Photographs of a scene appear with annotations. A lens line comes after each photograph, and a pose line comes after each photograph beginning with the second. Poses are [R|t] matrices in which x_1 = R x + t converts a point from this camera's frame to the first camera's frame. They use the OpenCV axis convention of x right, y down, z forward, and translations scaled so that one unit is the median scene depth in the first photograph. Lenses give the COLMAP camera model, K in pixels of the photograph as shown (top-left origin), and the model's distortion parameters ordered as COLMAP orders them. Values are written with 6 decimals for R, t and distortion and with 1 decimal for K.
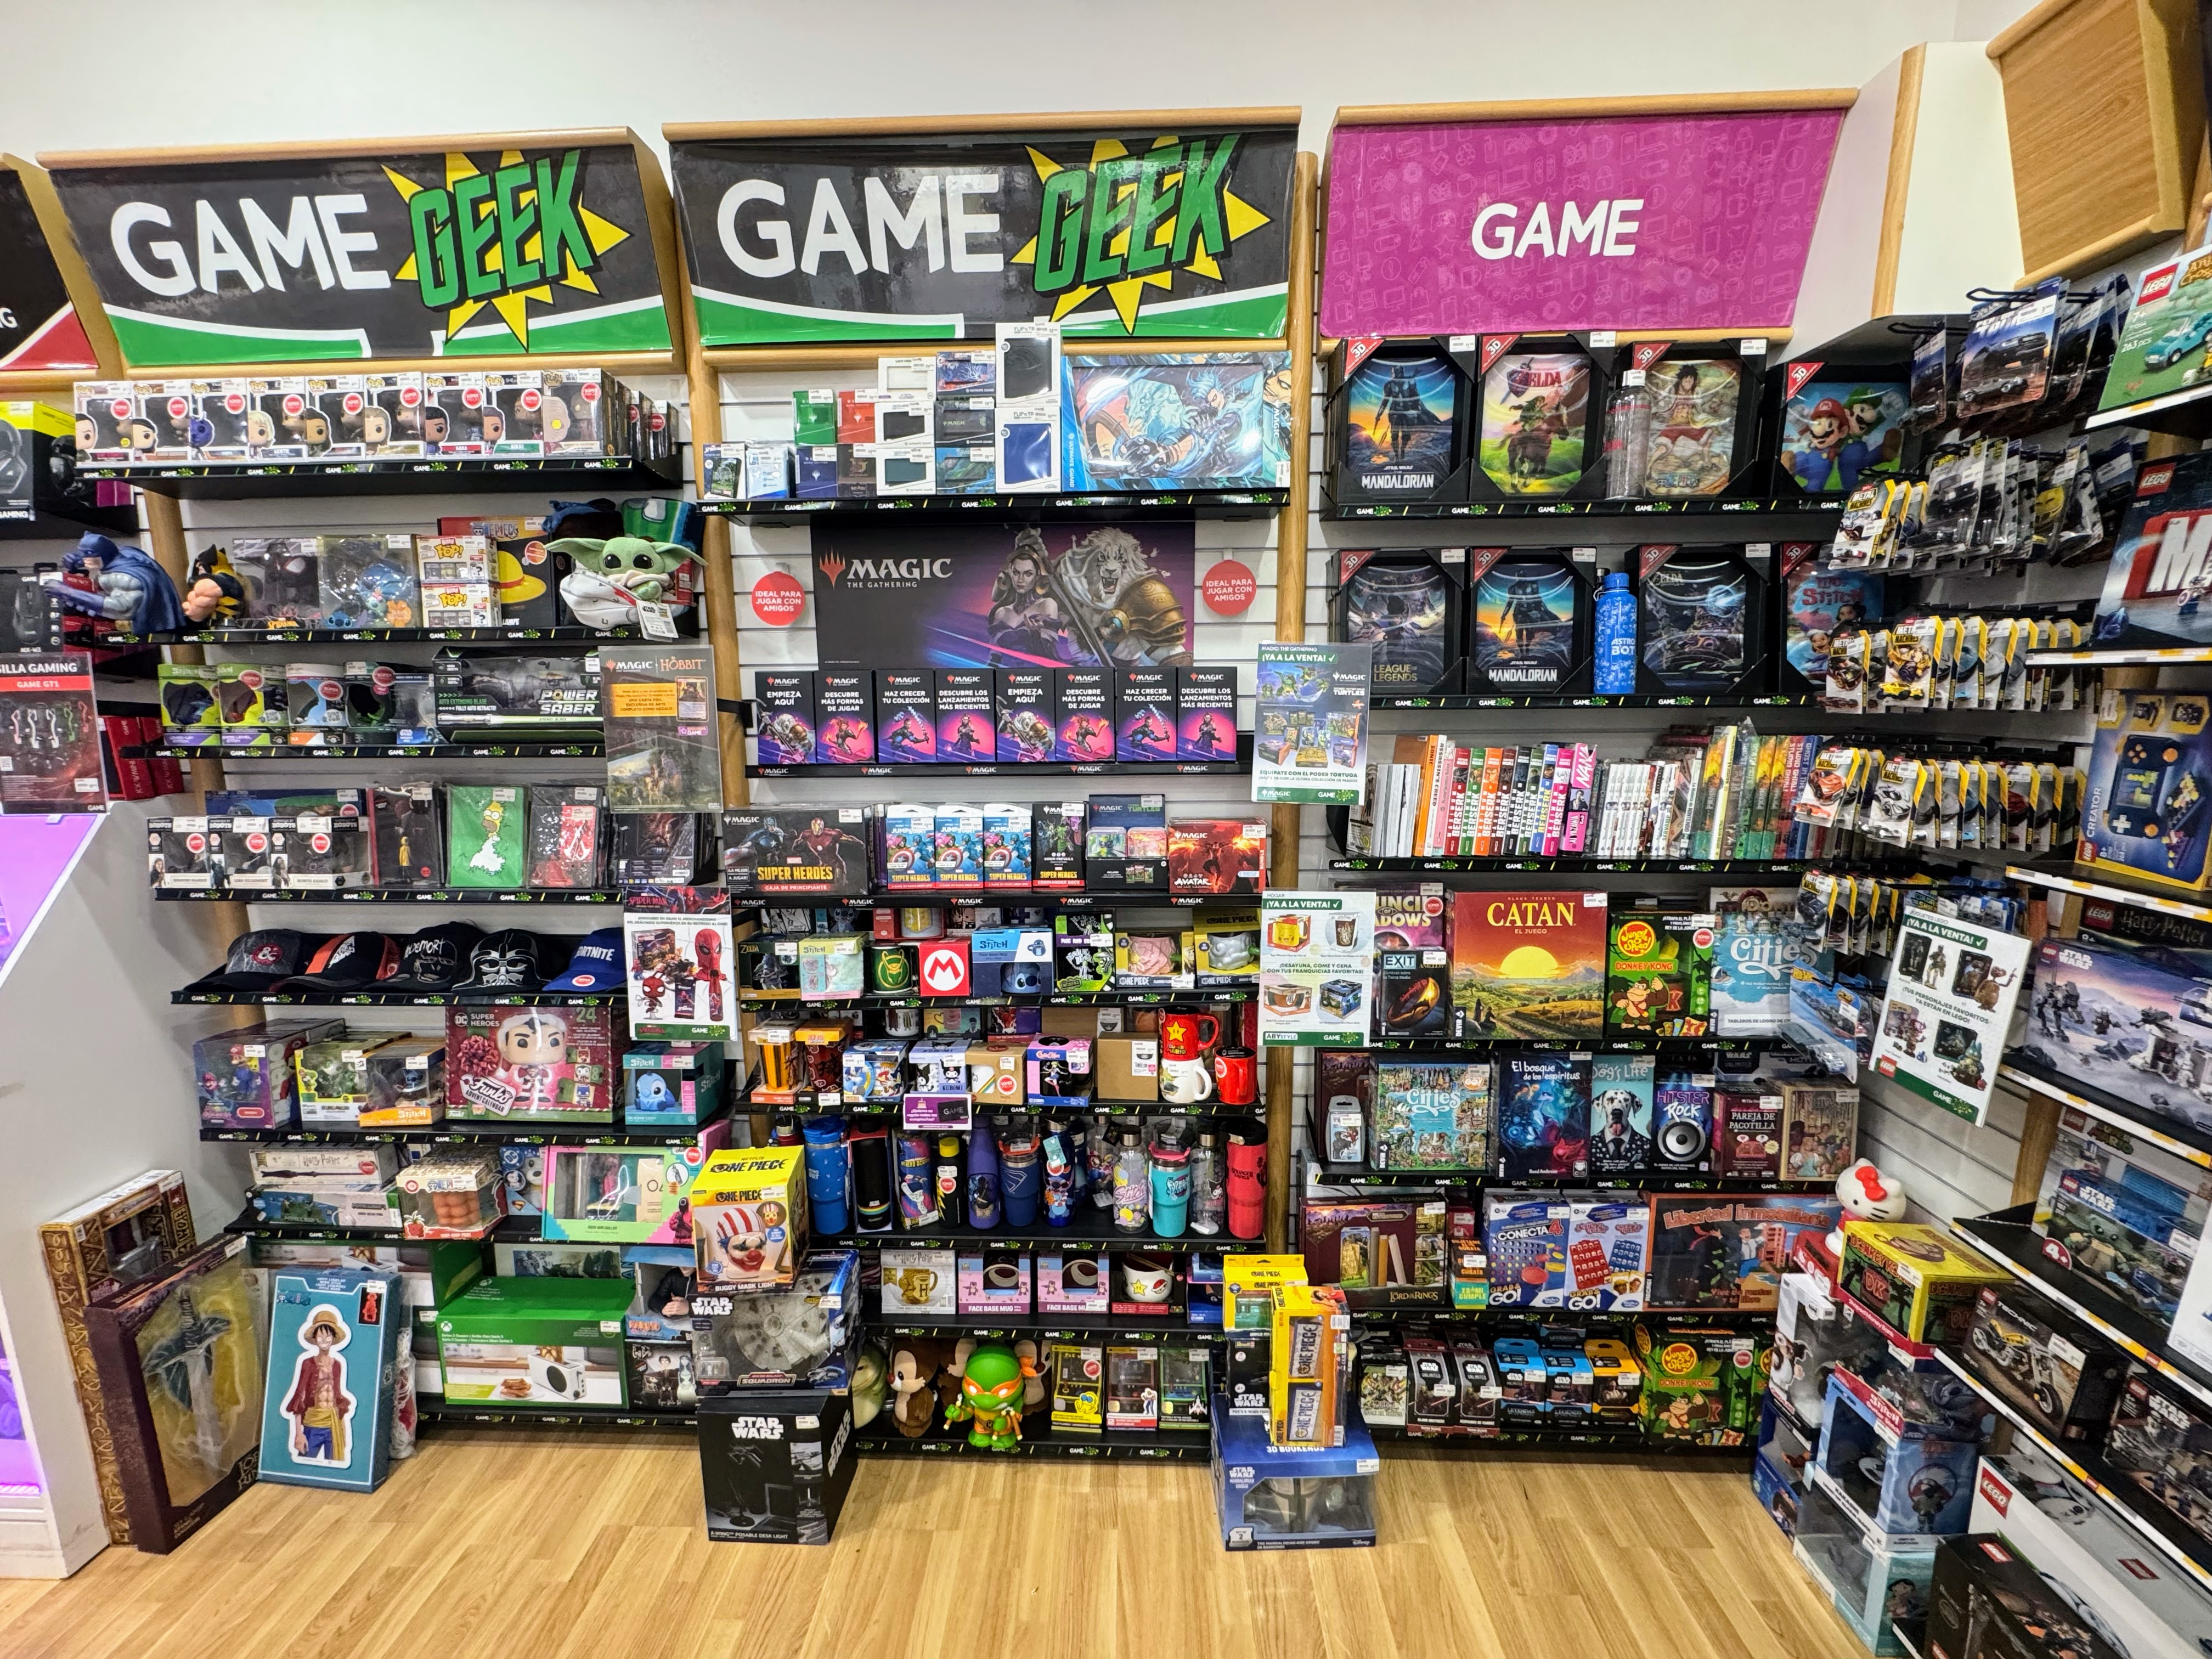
lens RADIAL K [[884.3, 0, 1106.0], [0, 884.3, 829.5], [0, 0, 1]] dist [-0.003088, 0.000285]
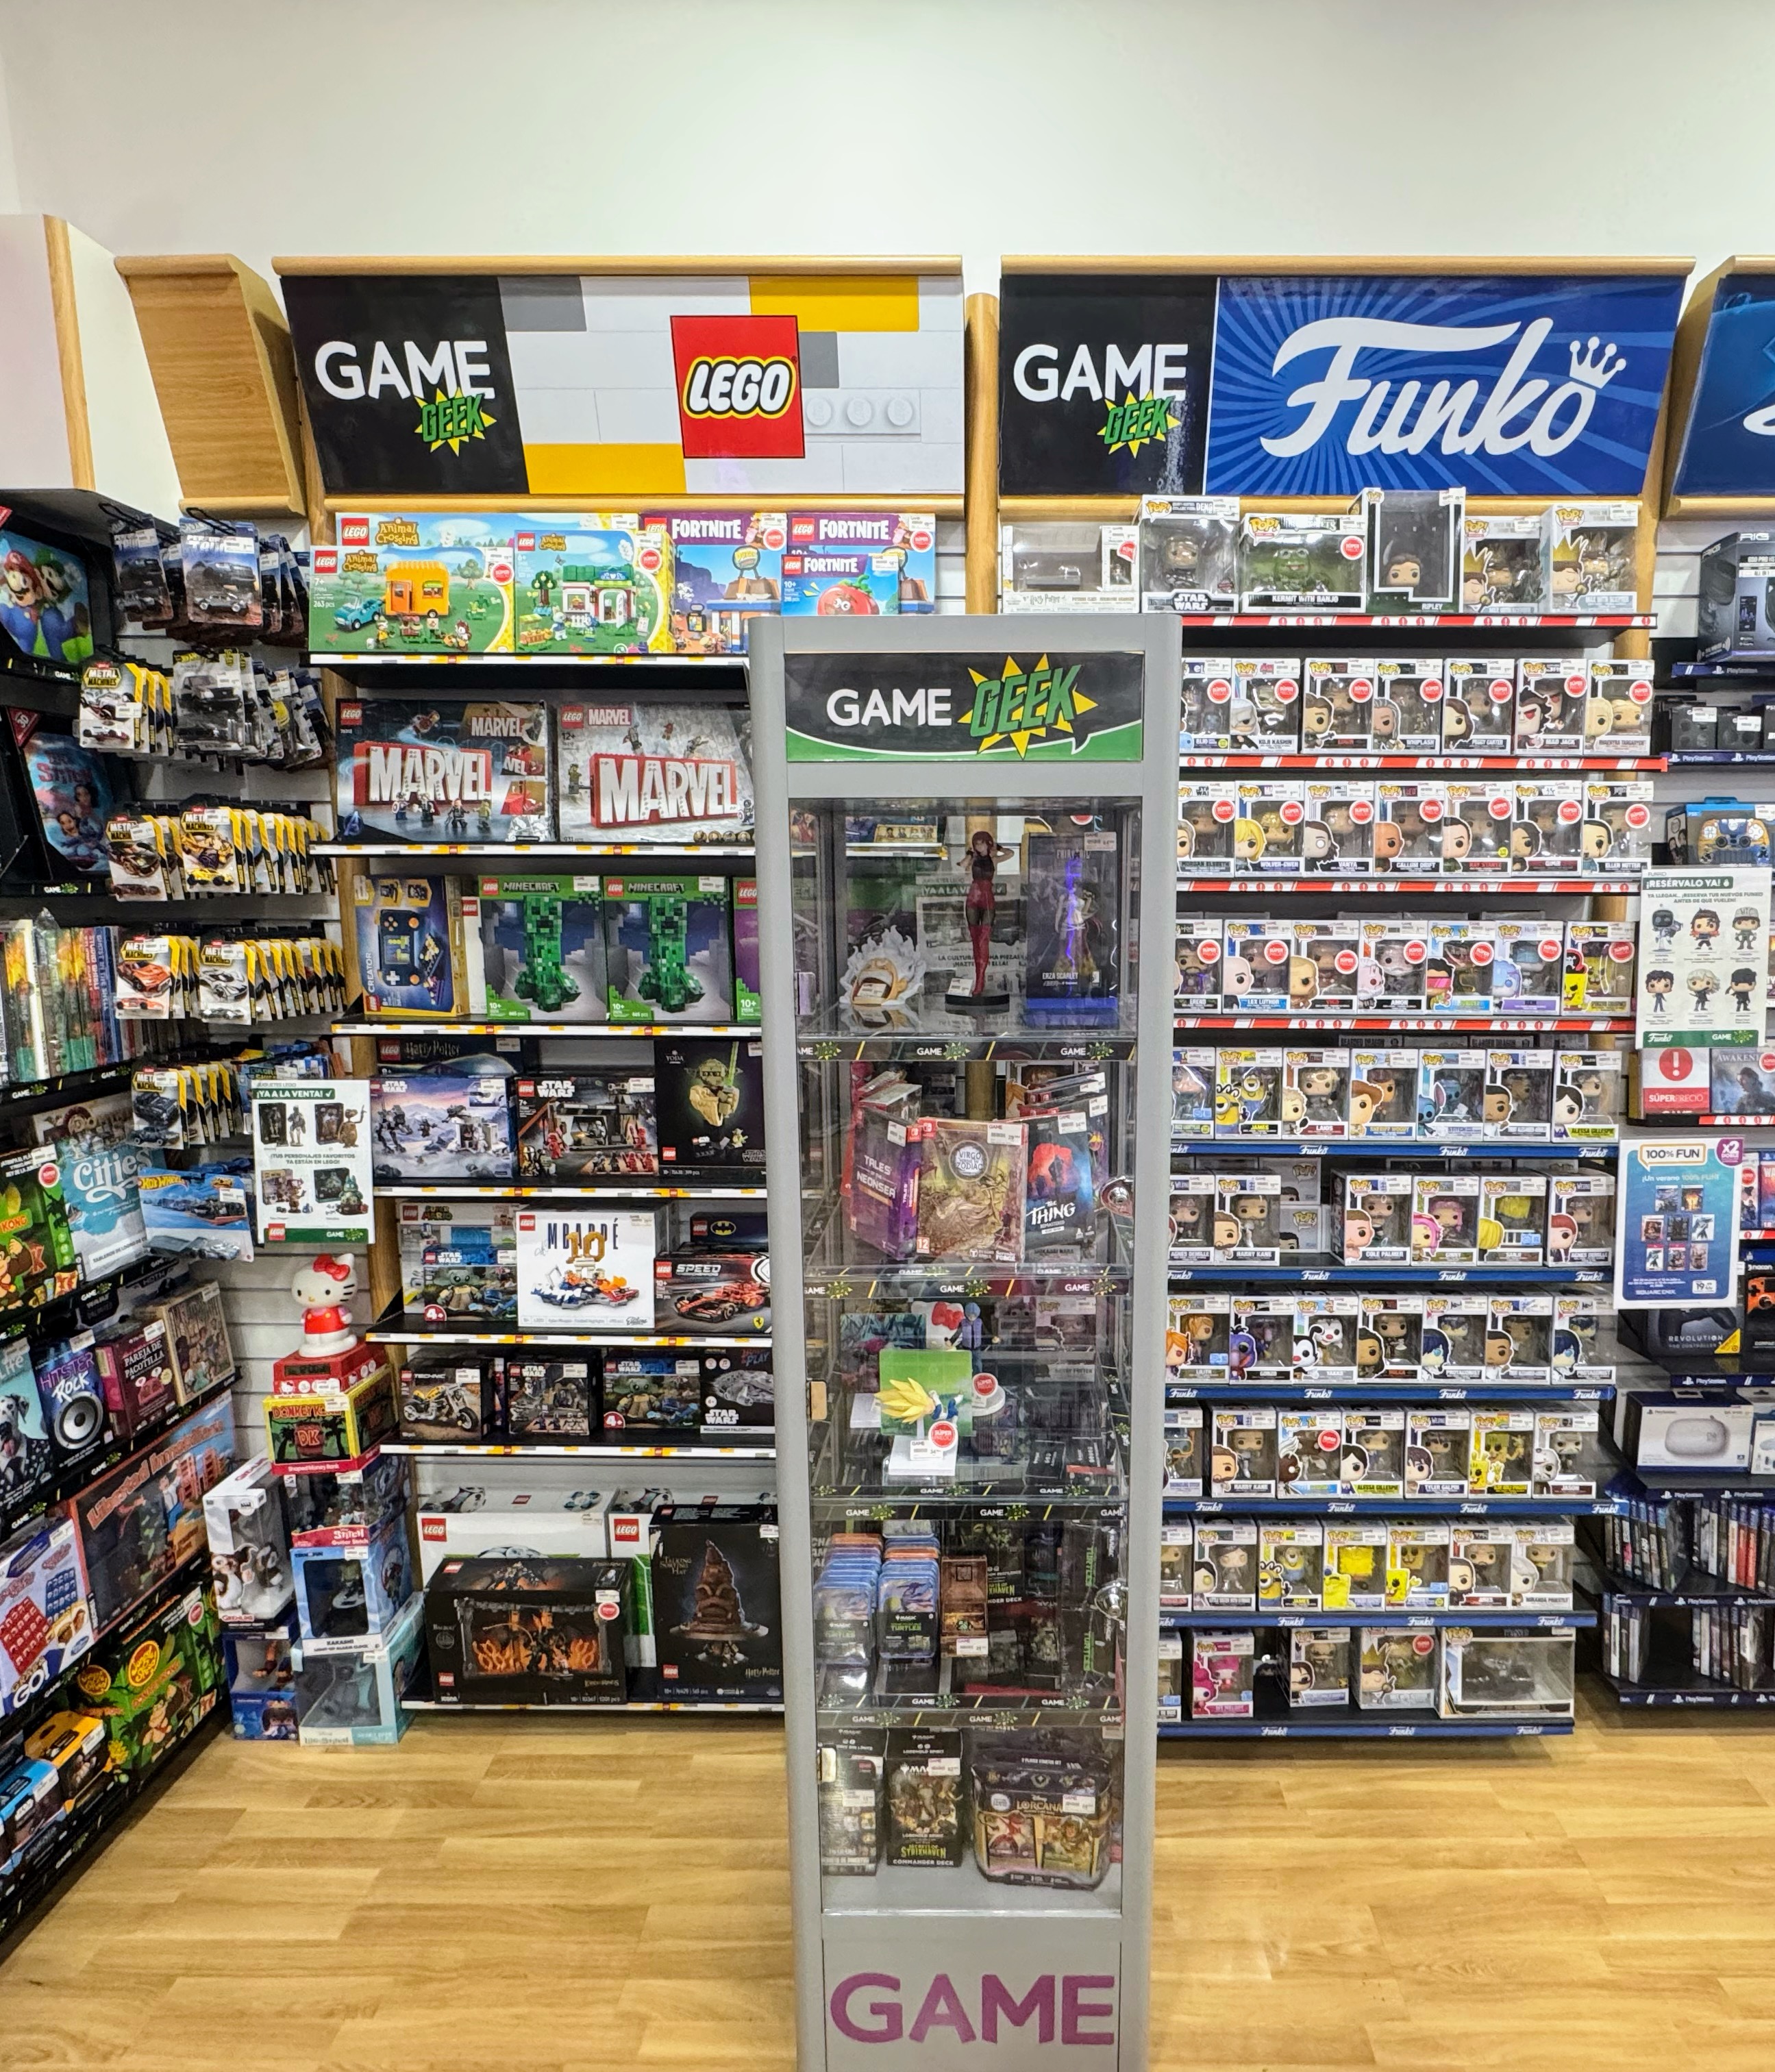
lens RADIAL K [[1105.8, 0, 983.0], [0, 1105.8, 1034.8], [0, 0, 1]] dist [-0.003676, 0.000488]
pose [[-0.025697, -0.141491, 0.989606, -0.421286], [0.162059, 0.976249, 0.143789, -0.015070], [-0.986446, 0.164069, -0.002157, 0.134418]]
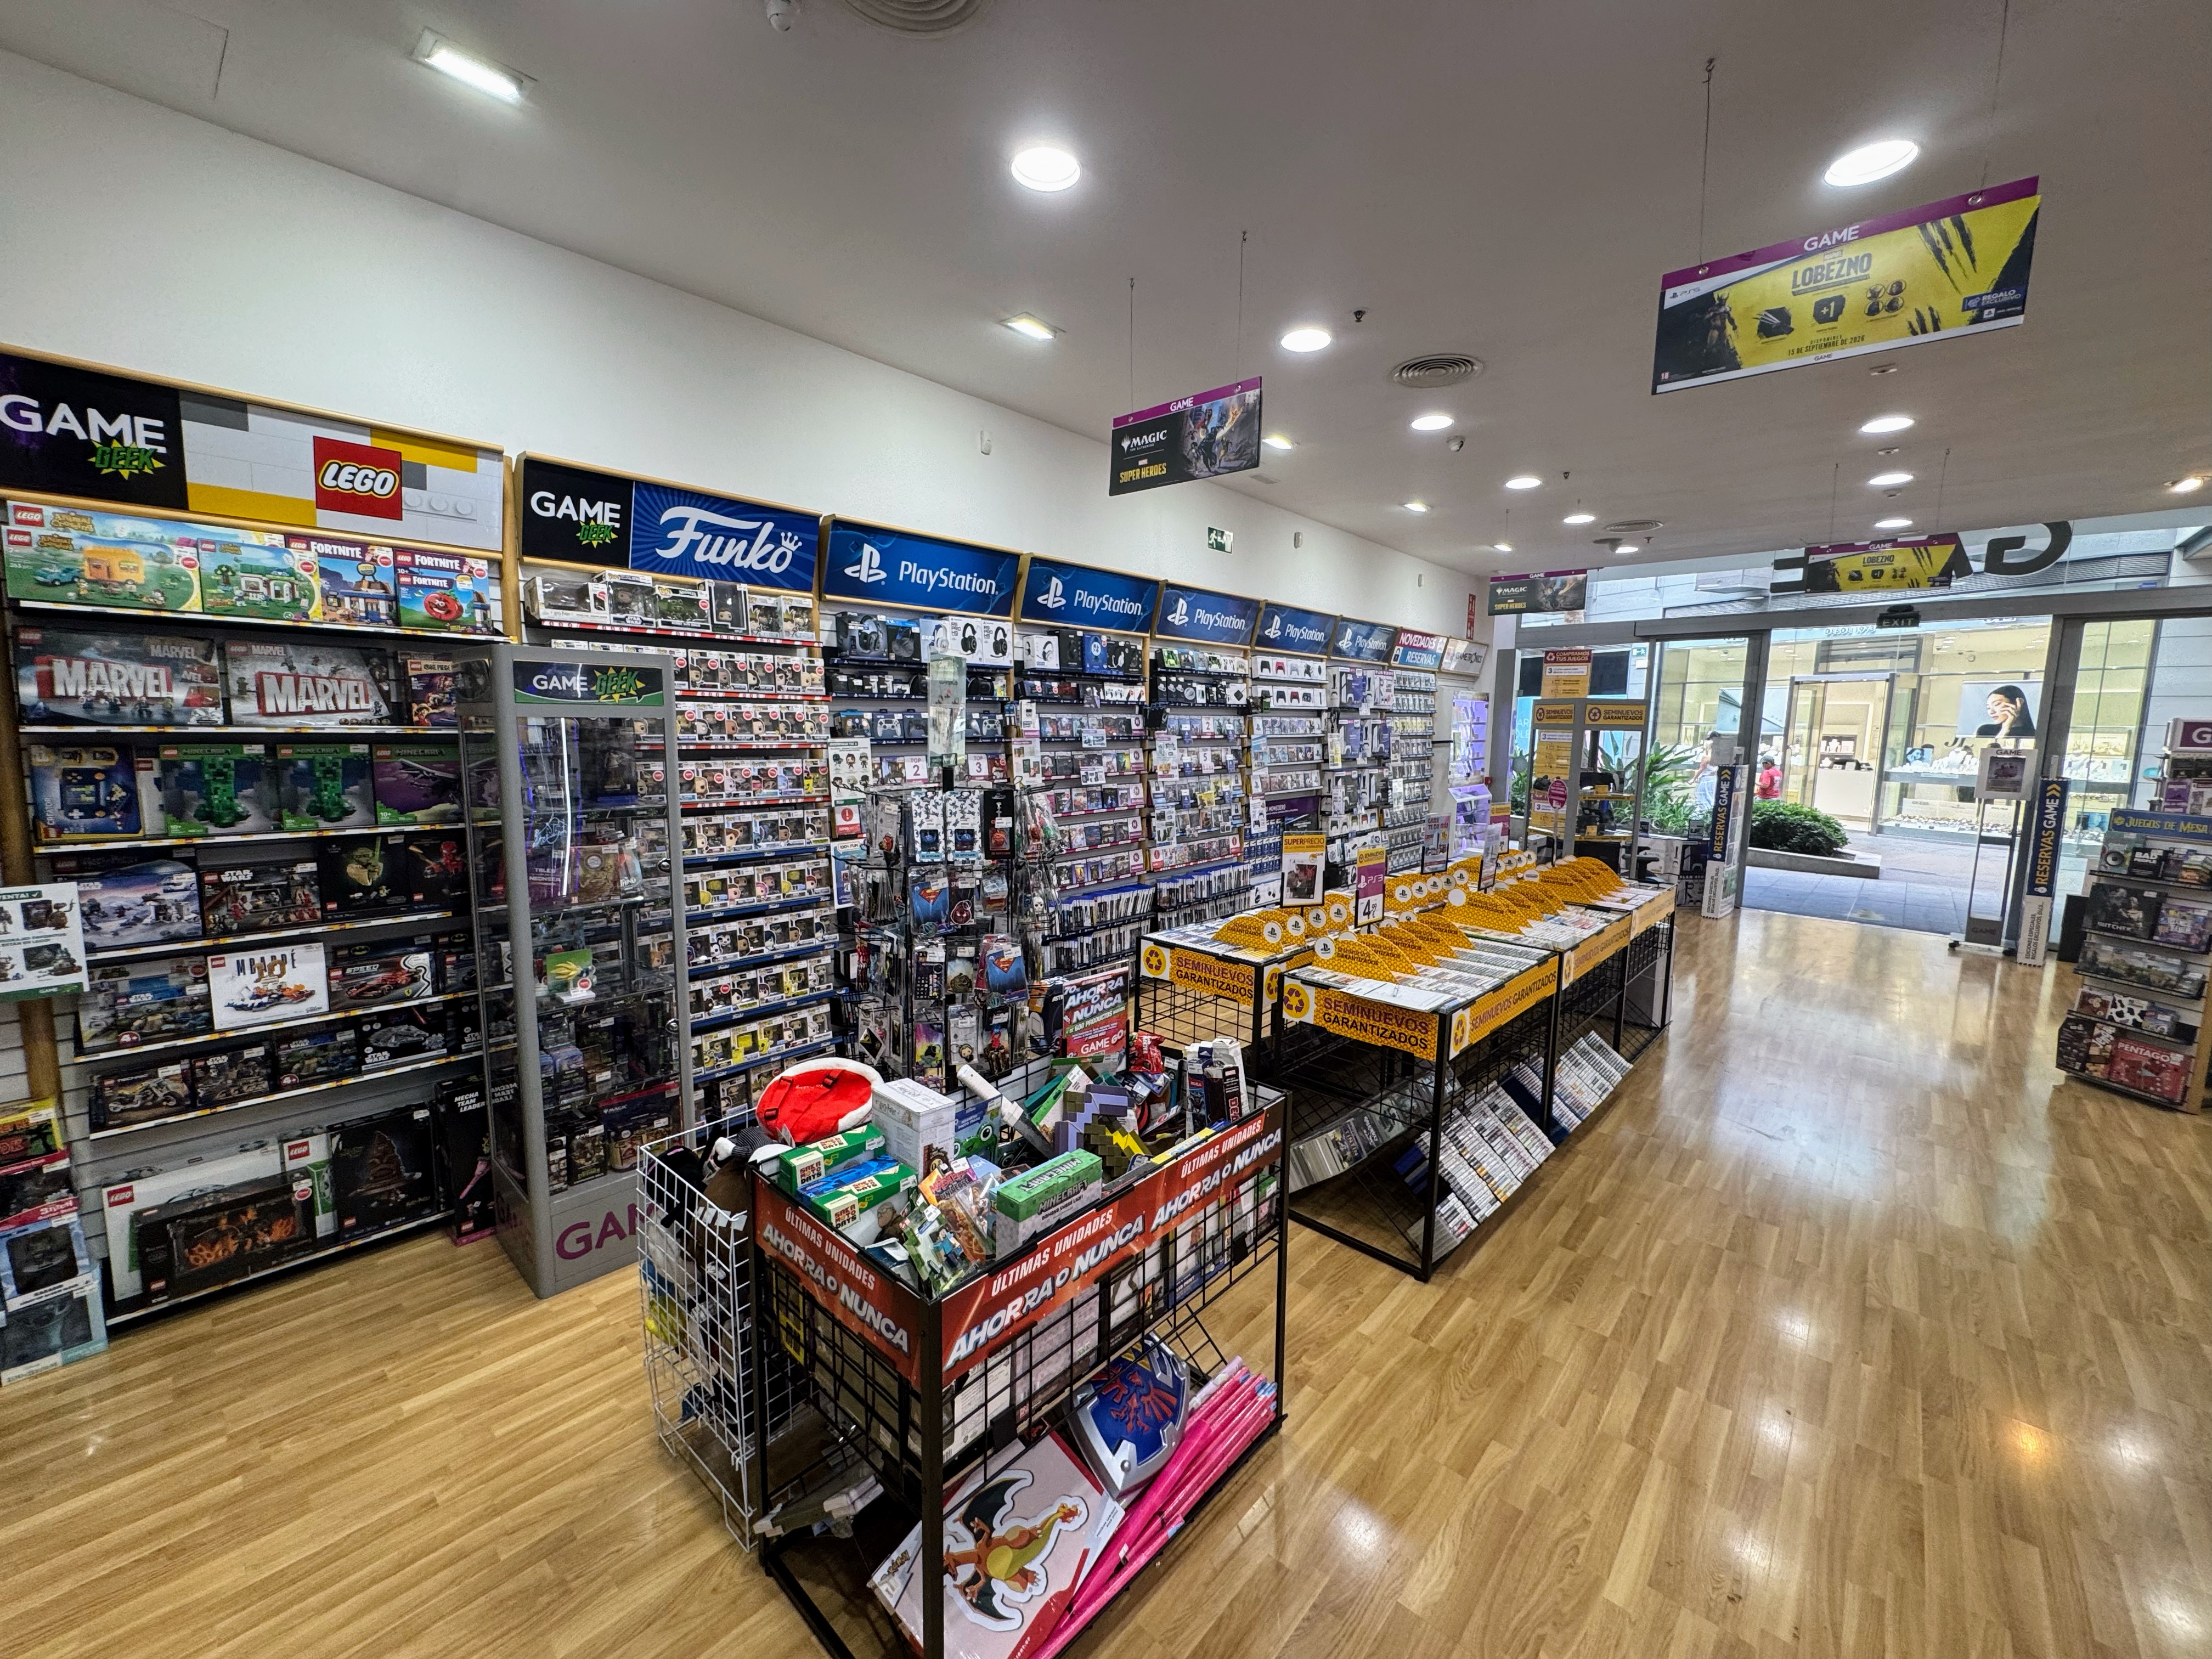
lens RADIAL K [[884.3, 0, 1106.0], [0, 884.3, 829.5], [0, 0, 1]] dist [-0.003088, 0.000285]
pose [[-0.763980, -0.082073, 0.639999, -1.531467], [0.094946, 0.966781, 0.237318, -0.184320], [-0.638217, 0.242072, -0.730808, 0.832805]]
